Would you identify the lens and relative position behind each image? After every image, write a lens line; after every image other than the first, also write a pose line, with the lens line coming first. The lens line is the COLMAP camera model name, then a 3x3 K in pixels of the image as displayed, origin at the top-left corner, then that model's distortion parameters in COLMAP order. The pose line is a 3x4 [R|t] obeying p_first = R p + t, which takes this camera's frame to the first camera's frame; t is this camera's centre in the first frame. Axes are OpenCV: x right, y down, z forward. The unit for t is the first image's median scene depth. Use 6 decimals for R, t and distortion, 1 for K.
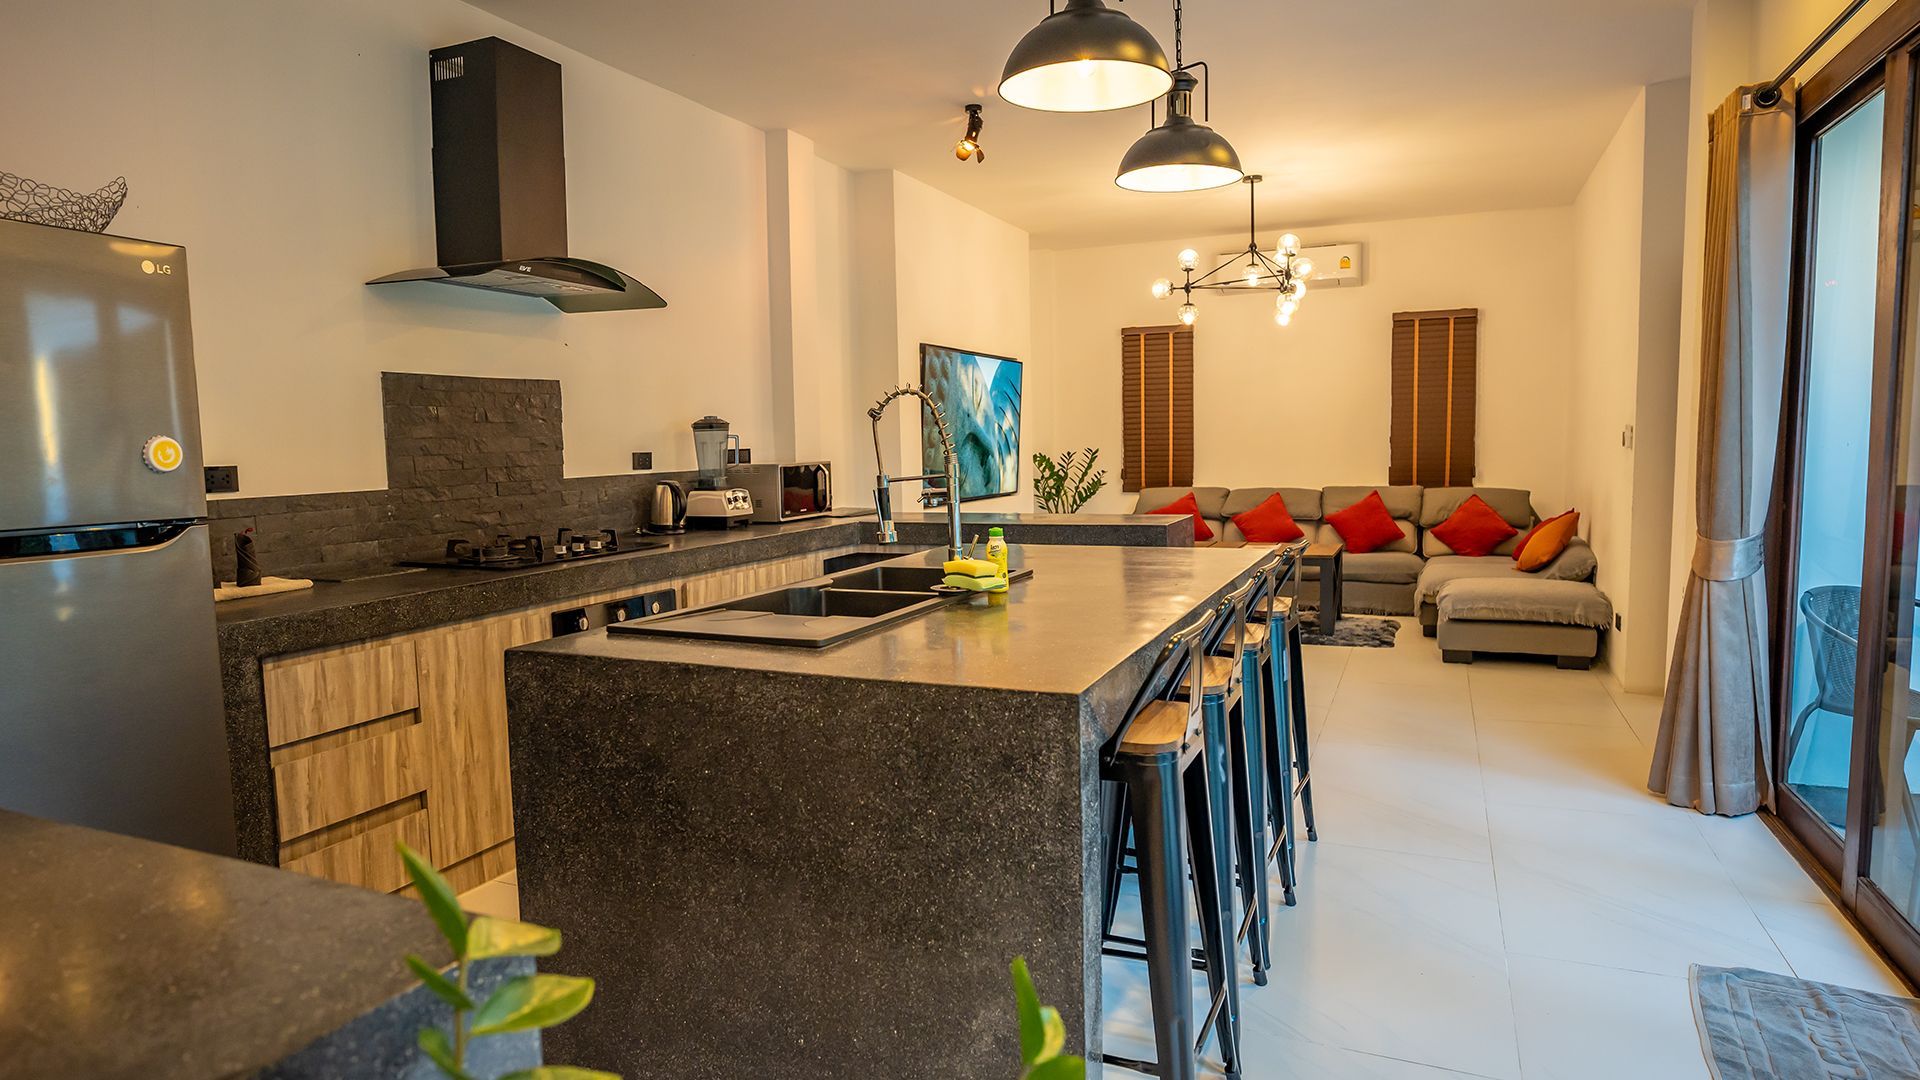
lens RADIAL K [[1119.9, 0, 938.6], [0, 1119.9, 551.1], [0, 0, 1]] dist [-0.034979, 0.001479]
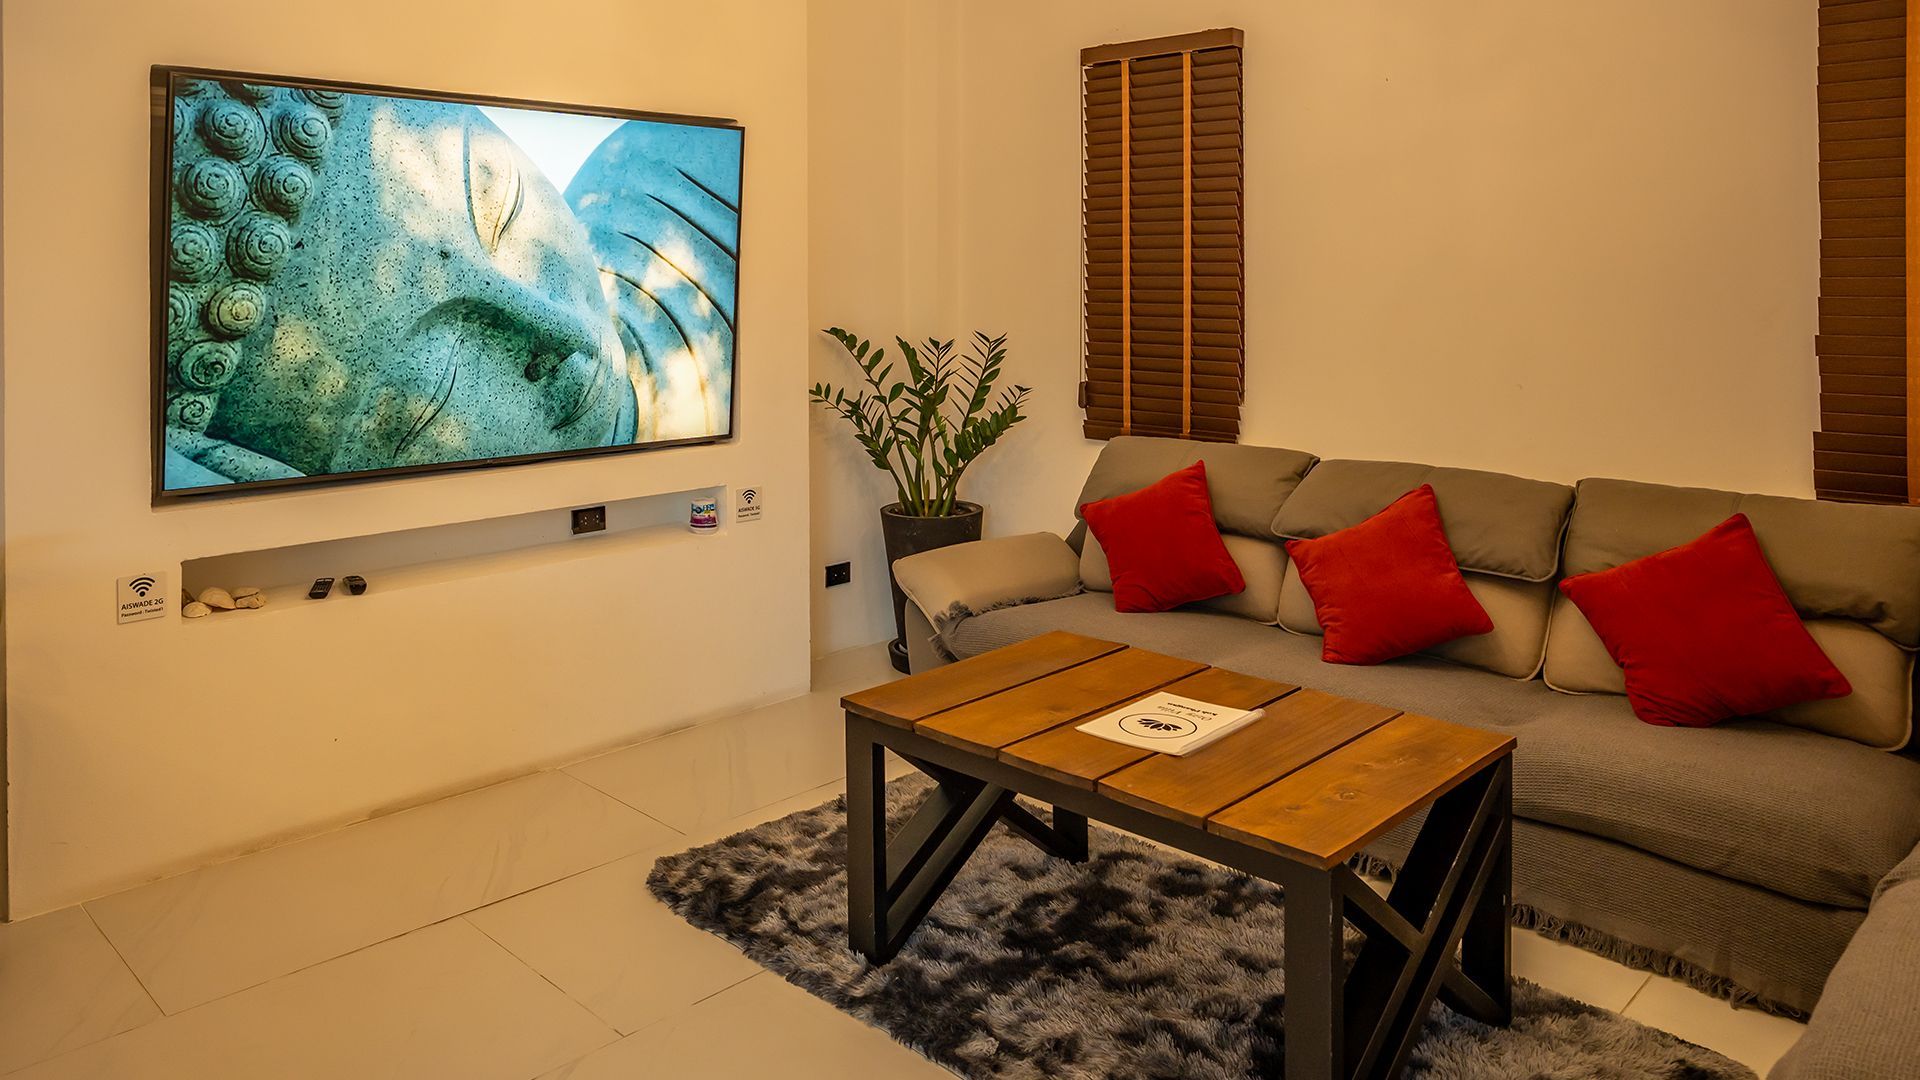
lens RADIAL K [[1336.4, 0, 812.6], [0, 1336.4, 273.2], [0, 0, 1]] dist [-0.035884, 0.028617]
pose [[0.921195, 0.020465, -0.388564, 0.486778], [-0.056716, 0.995013, -0.082056, -0.124357], [0.384947, 0.097628, 0.917761, 0.923066]]
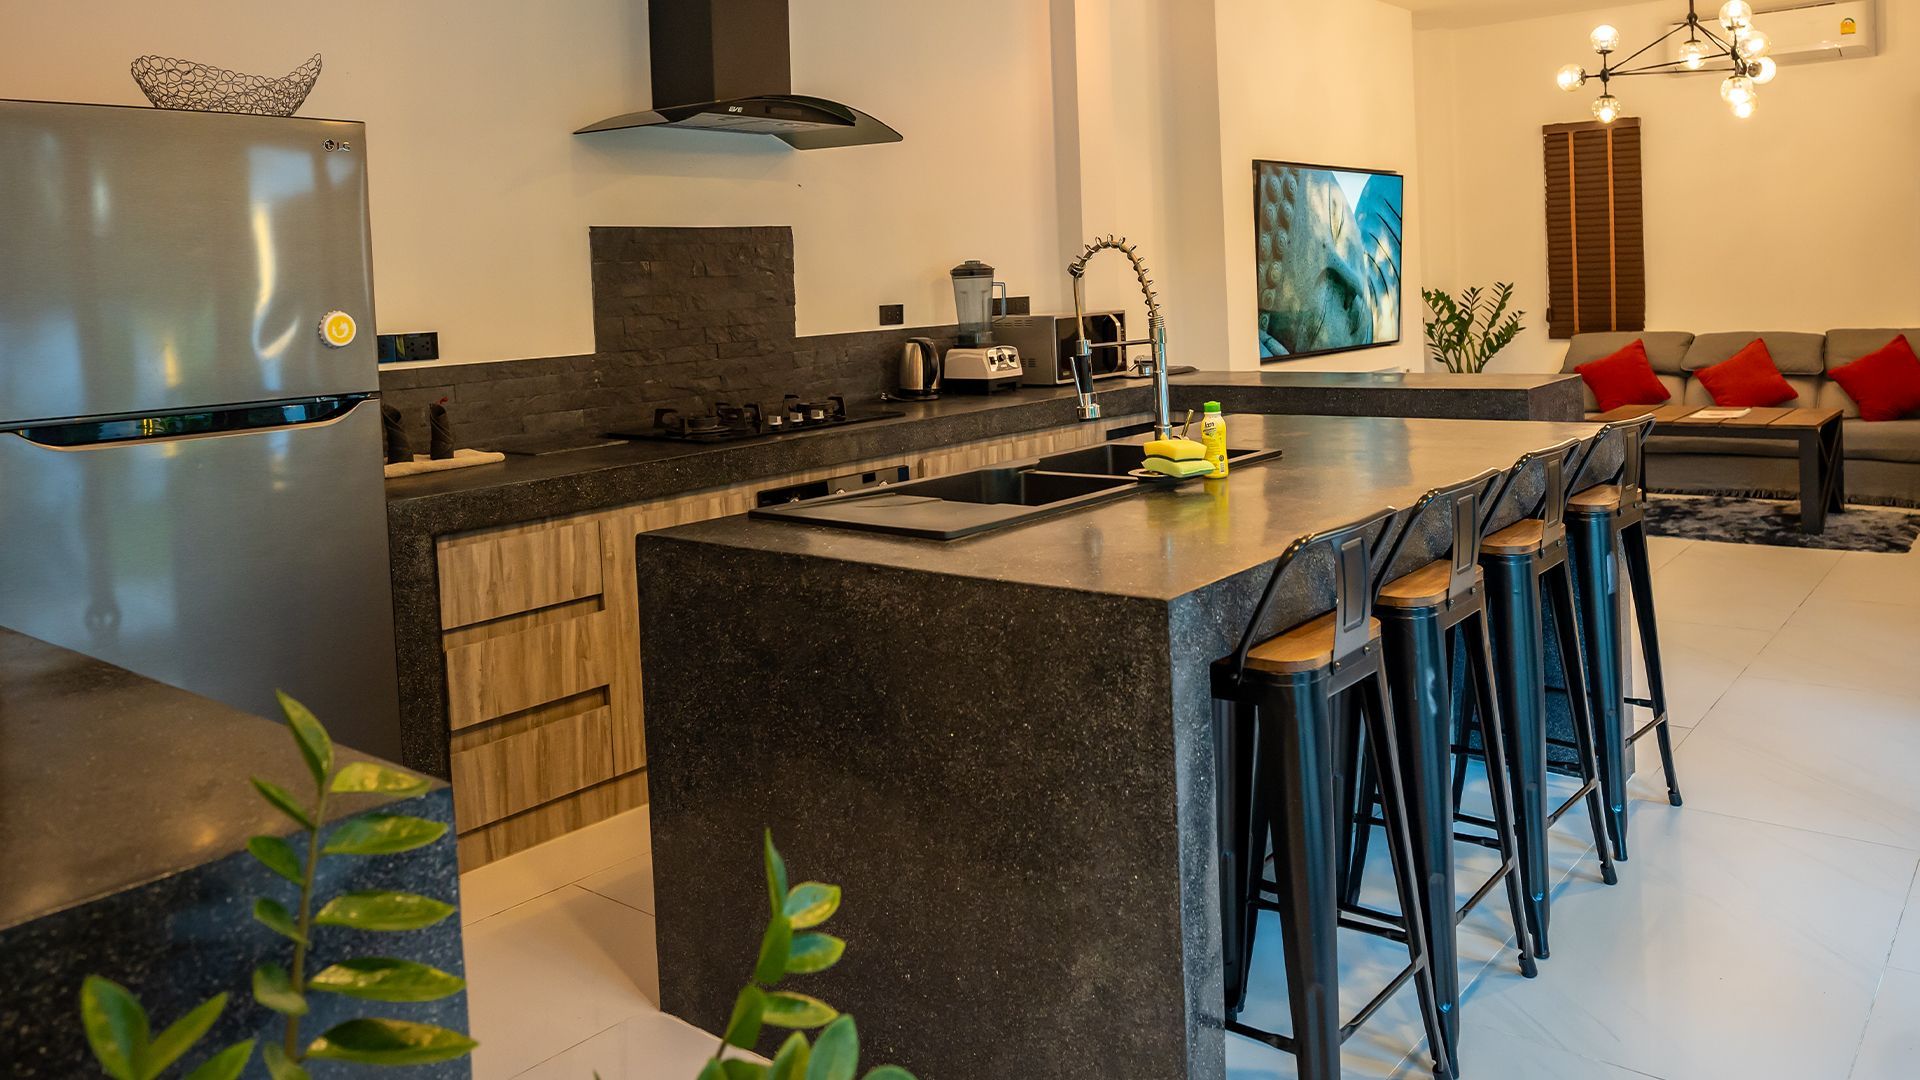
lens RADIAL K [[1447.2, 0, 1042.7], [0, 1447.2, 330.1], [0, 0, 1]] dist [-0.057480, 0.052574]
pose [[0.973394, -0.009333, -0.228947, 0.098650], [-0.003186, 0.998522, -0.054250, -0.008390], [0.229115, 0.053536, 0.971926, -0.053285]]
